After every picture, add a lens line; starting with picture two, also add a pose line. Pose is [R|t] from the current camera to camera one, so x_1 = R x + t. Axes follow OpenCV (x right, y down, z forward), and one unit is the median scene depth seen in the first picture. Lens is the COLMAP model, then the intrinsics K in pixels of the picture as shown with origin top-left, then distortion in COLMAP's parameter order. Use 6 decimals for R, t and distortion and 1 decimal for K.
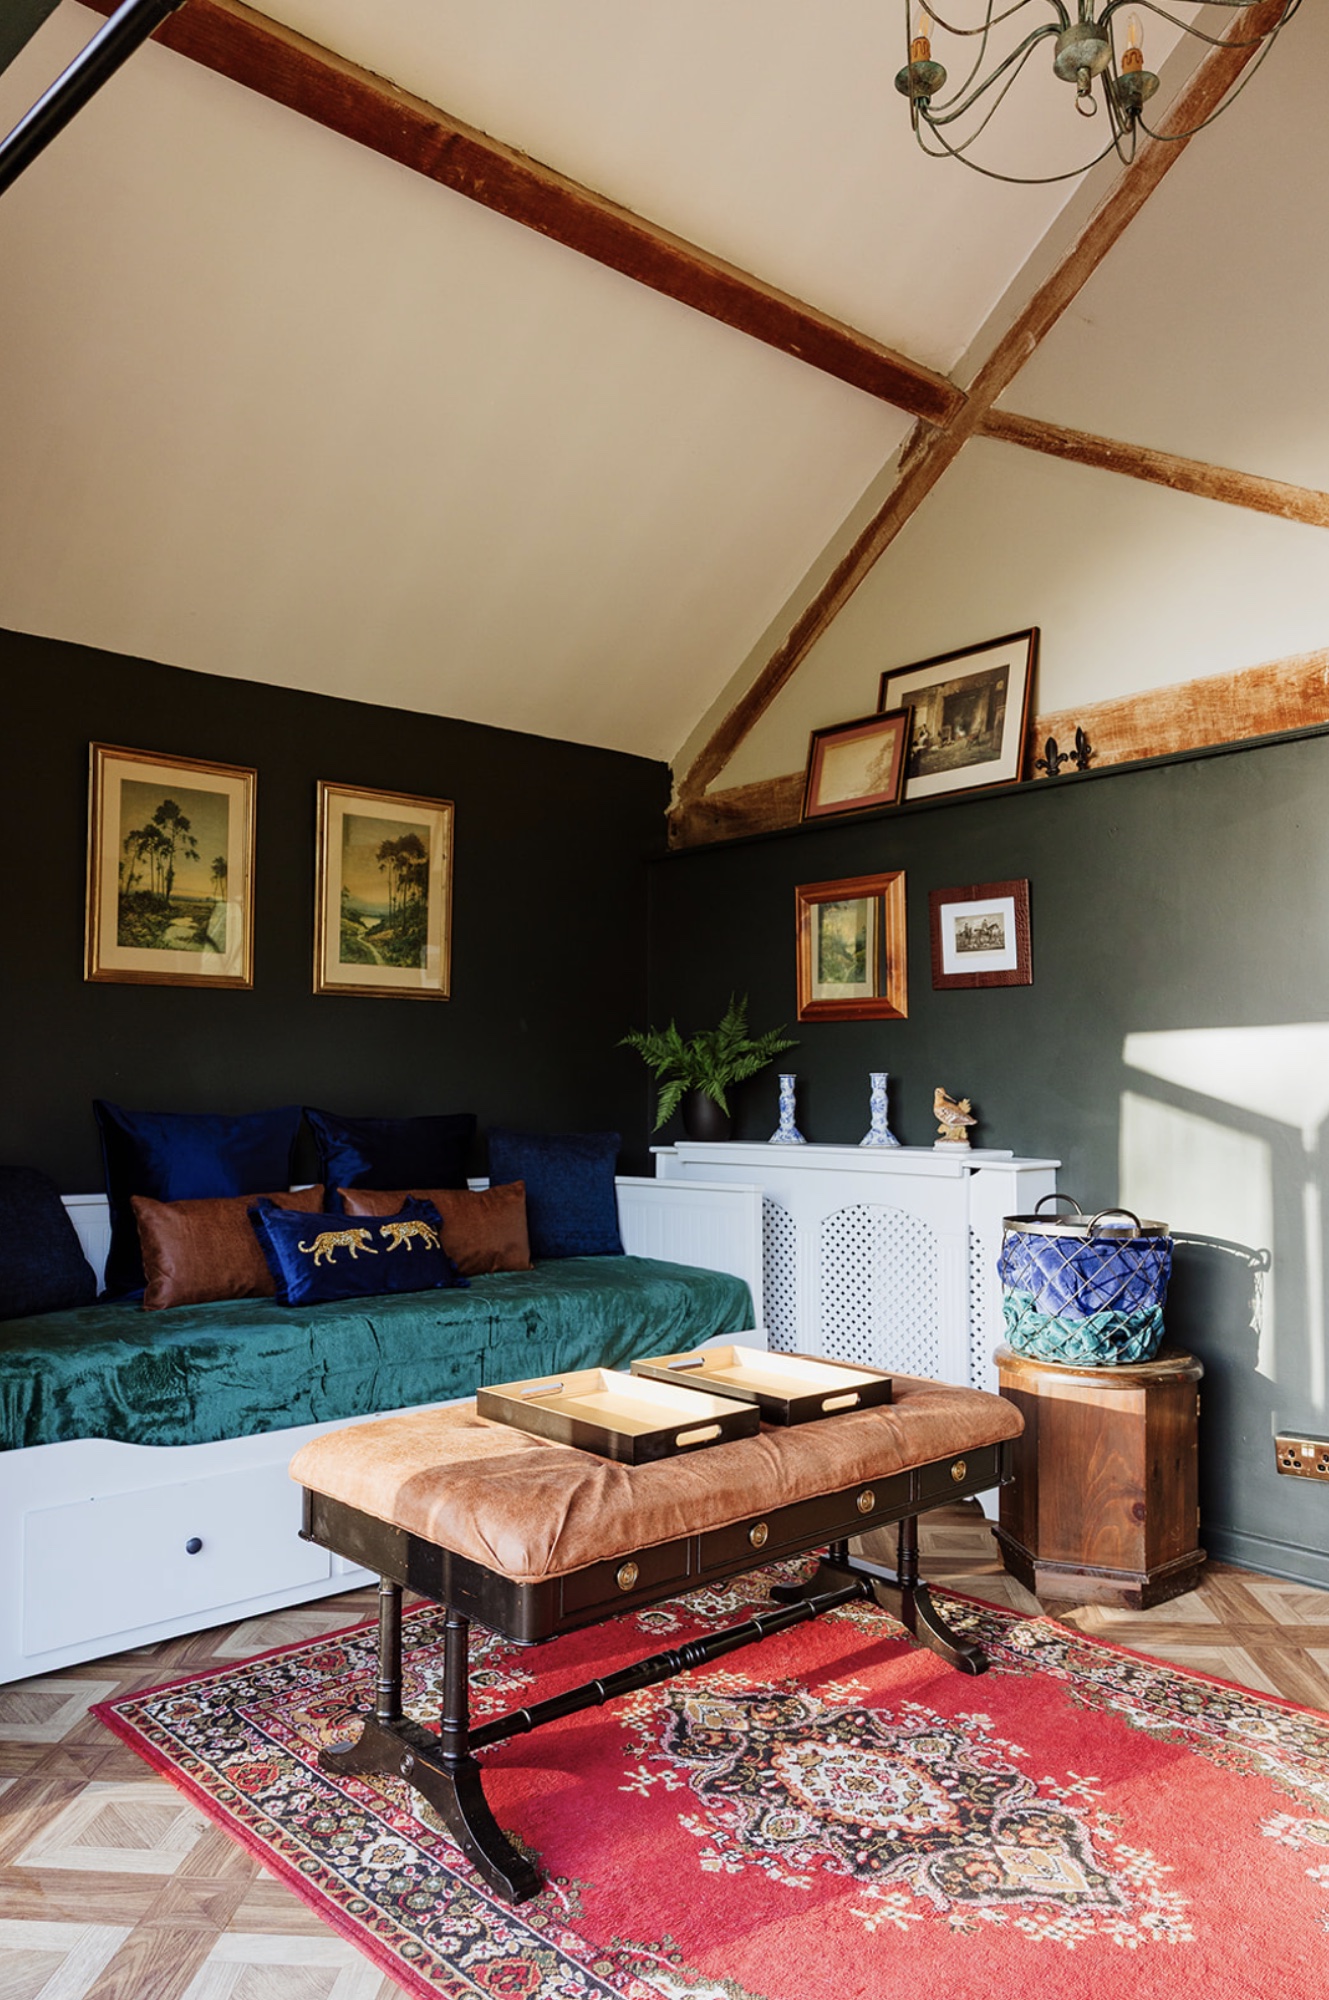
lens RADIAL K [[1416.5, 0, 655.9], [0, 1416.5, 1036.6], [0, 0, 1]] dist [-0.002588, 0.003373]
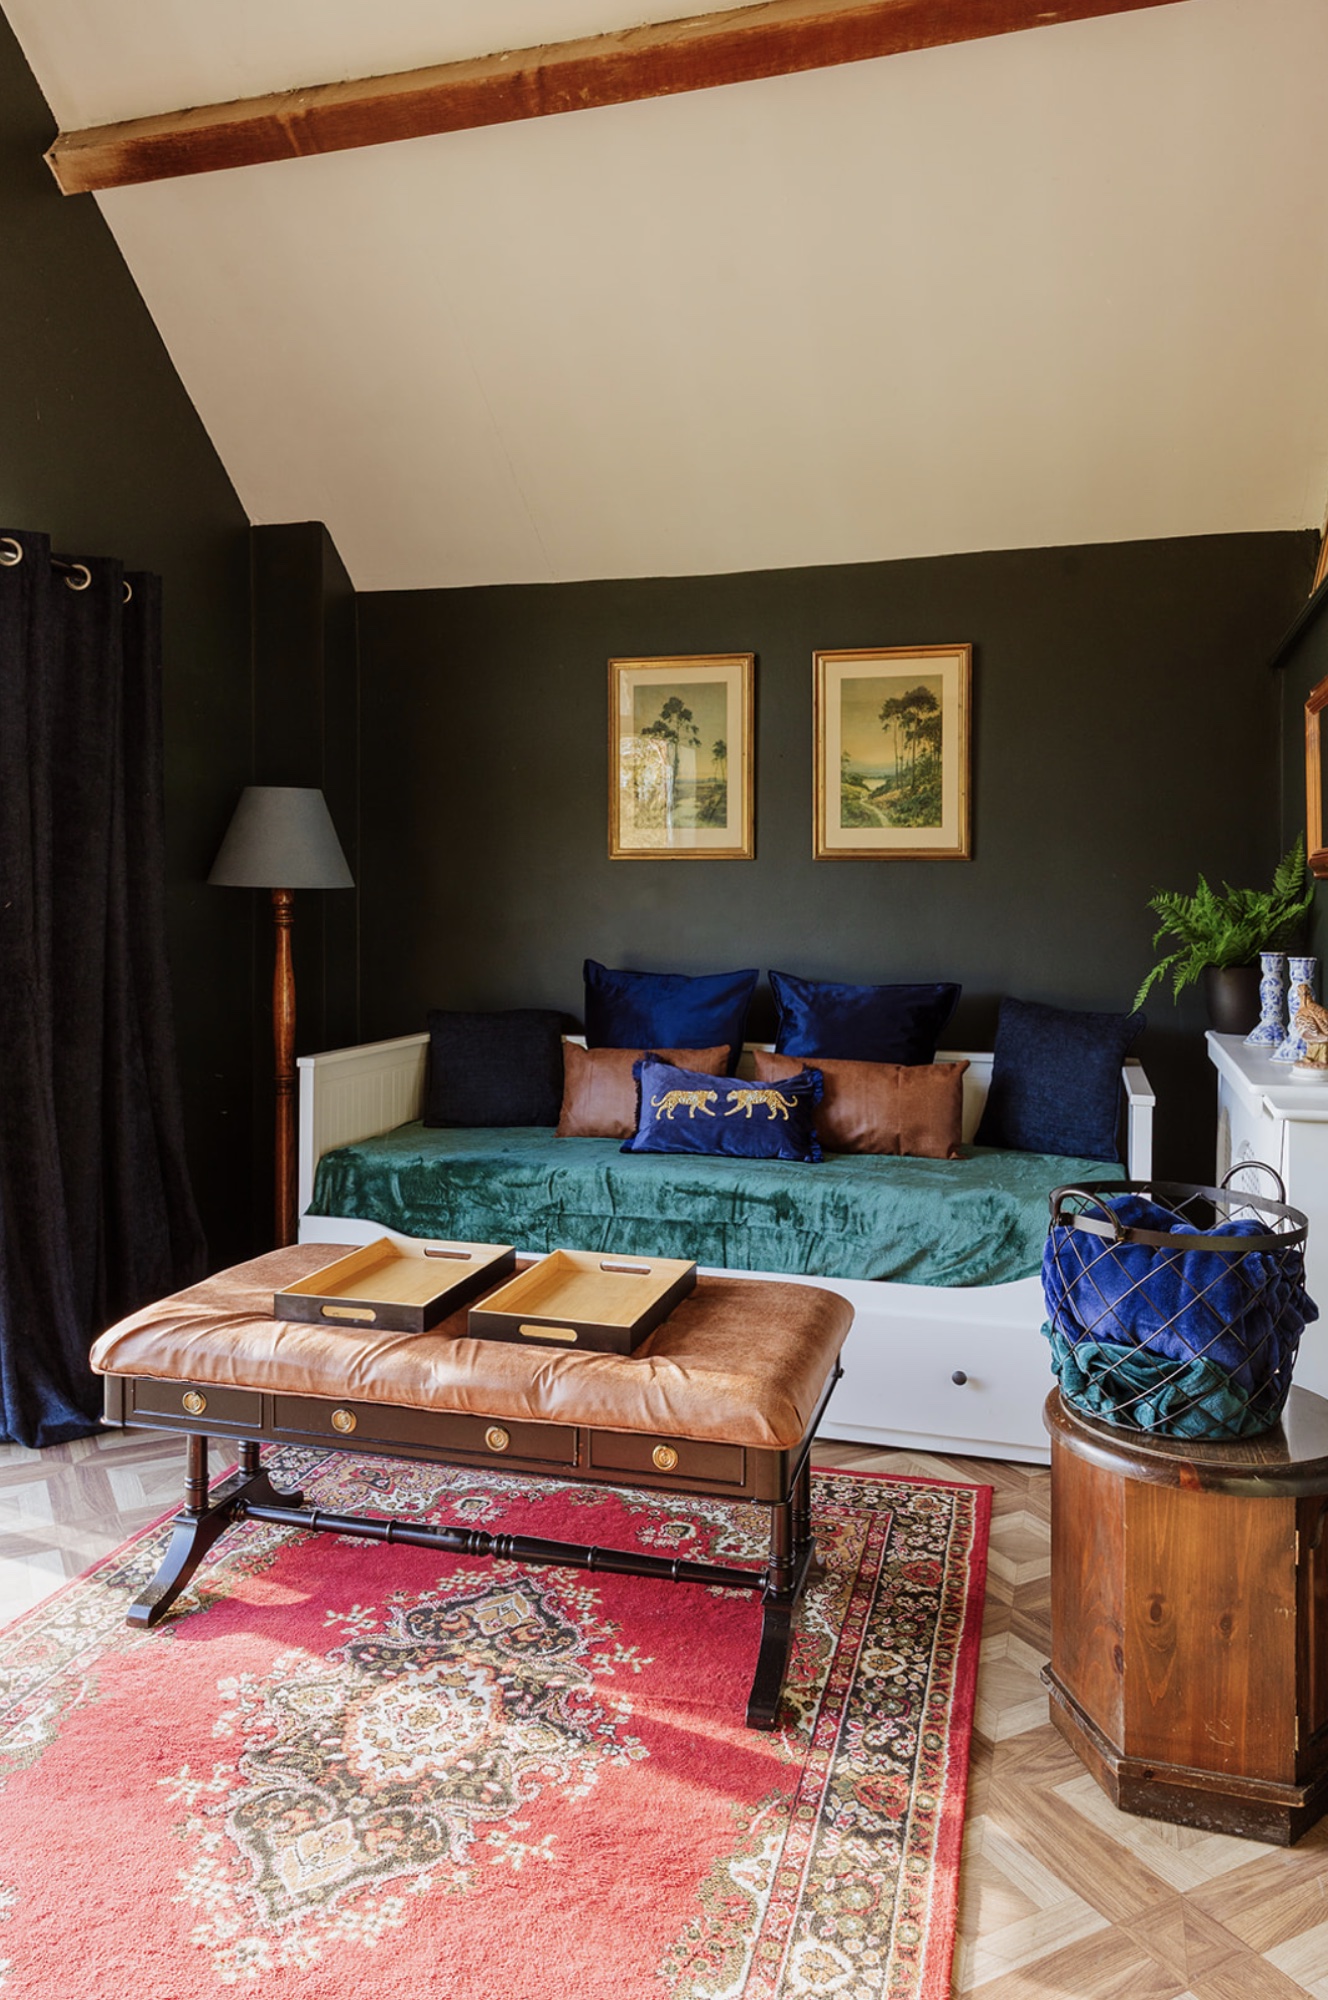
lens RADIAL K [[1444.3, 0, 662.5], [0, 1444.3, 892.9], [0, 0, 1]] dist [0.004409, 0.003531]
pose [[0.511737, -0.001804, -0.859140, 0.623794], [0.026902, 0.999541, 0.013925, -0.024605], [0.858721, -0.030238, 0.511551, 0.378287]]
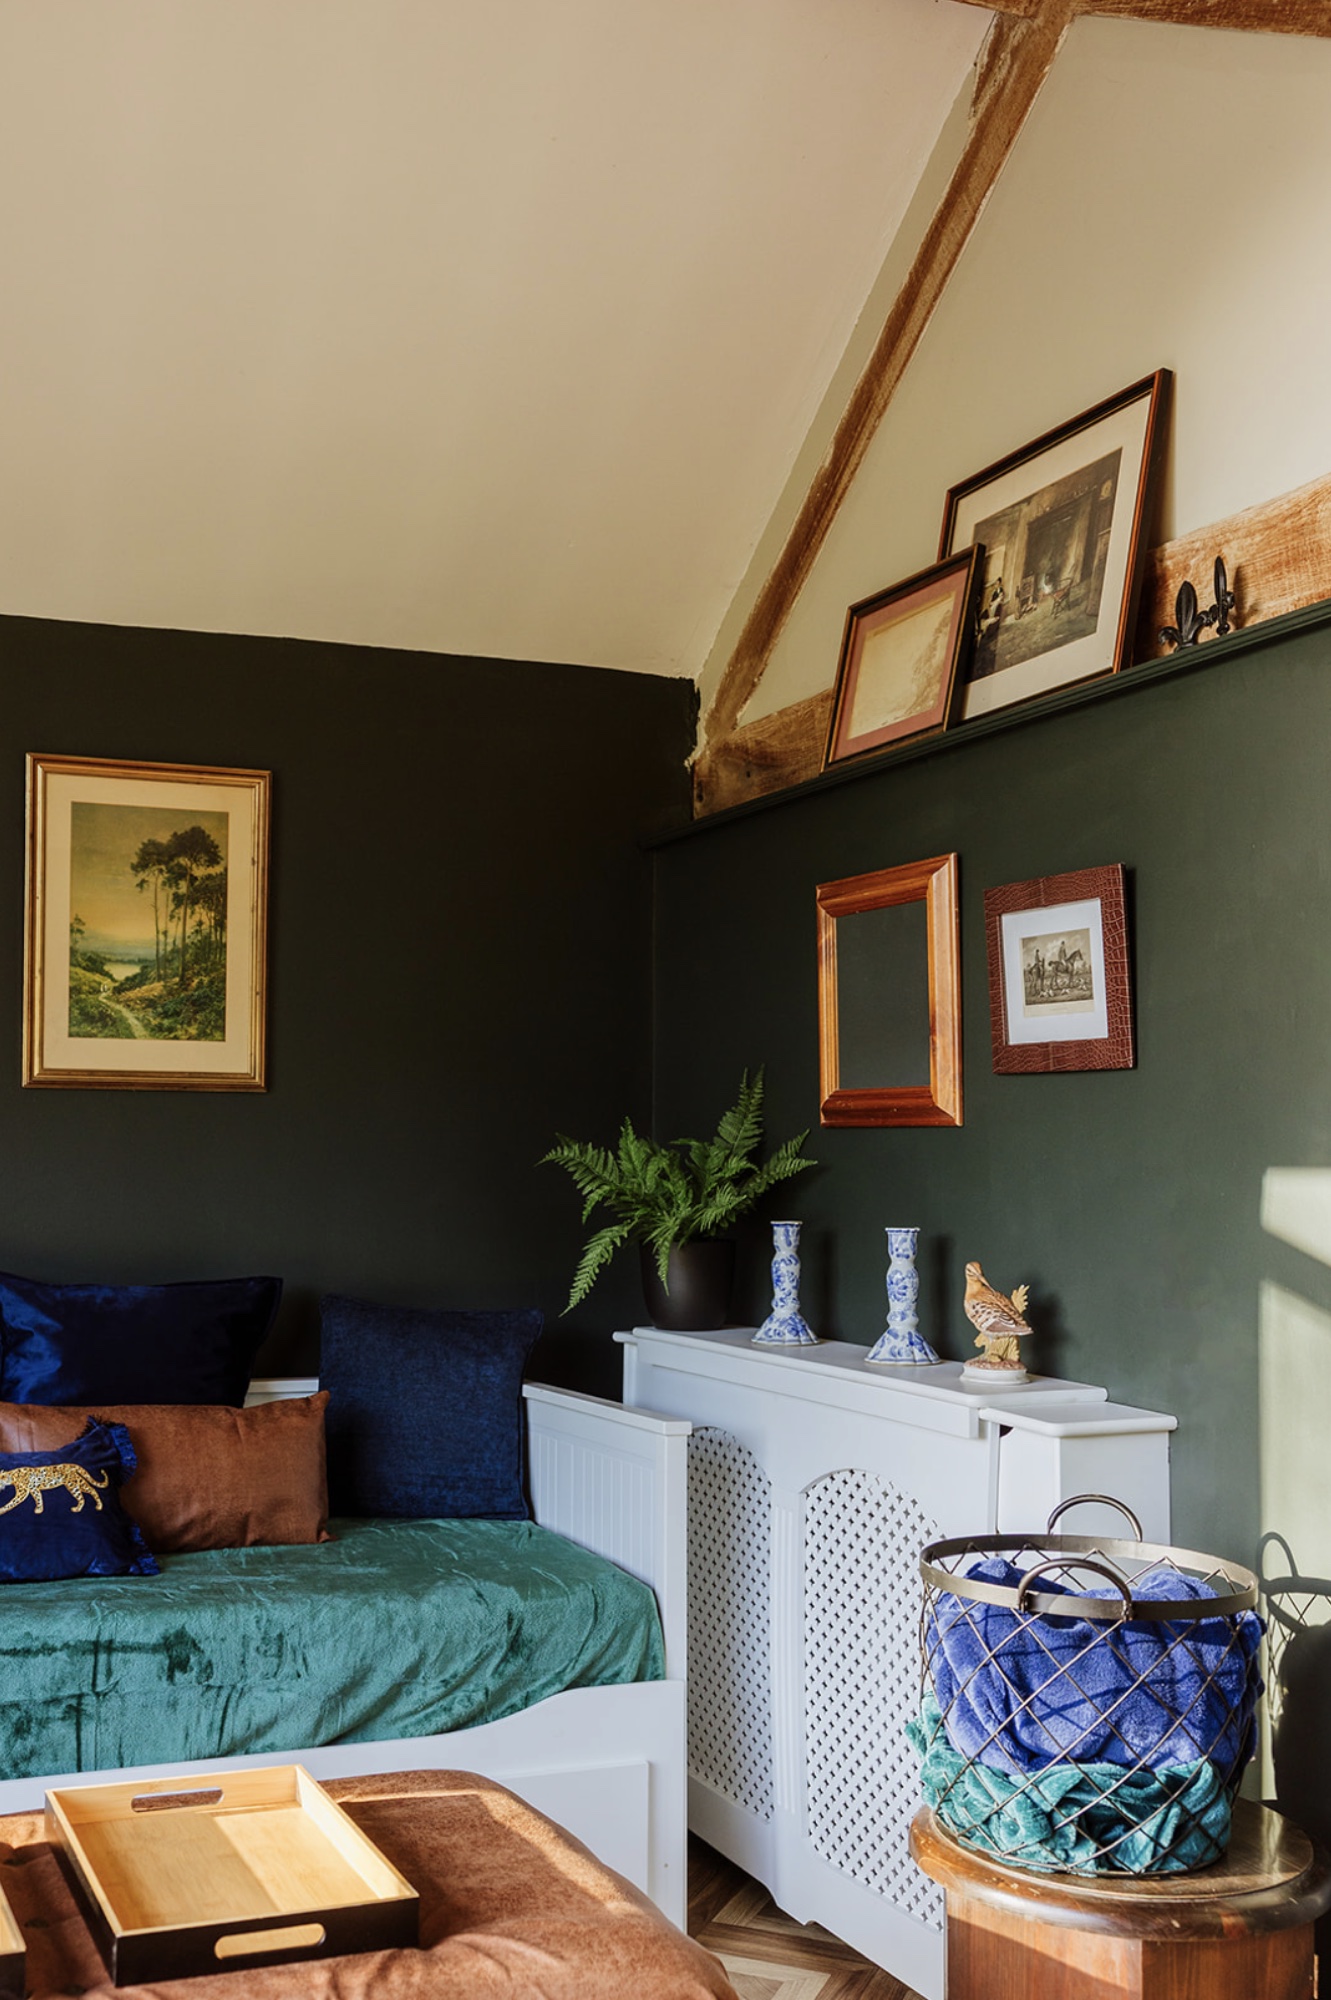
lens RADIAL K [[2034.0, 0, 523.9], [0, 2034.0, 1095.2], [0, 0, 1]] dist [-0.009506, 0.031007]
pose [[0.937211, -0.004343, -0.348736, 0.301438], [0.007262, 0.999949, 0.007065, -0.032365], [0.348687, -0.009154, 0.937195, 0.222403]]
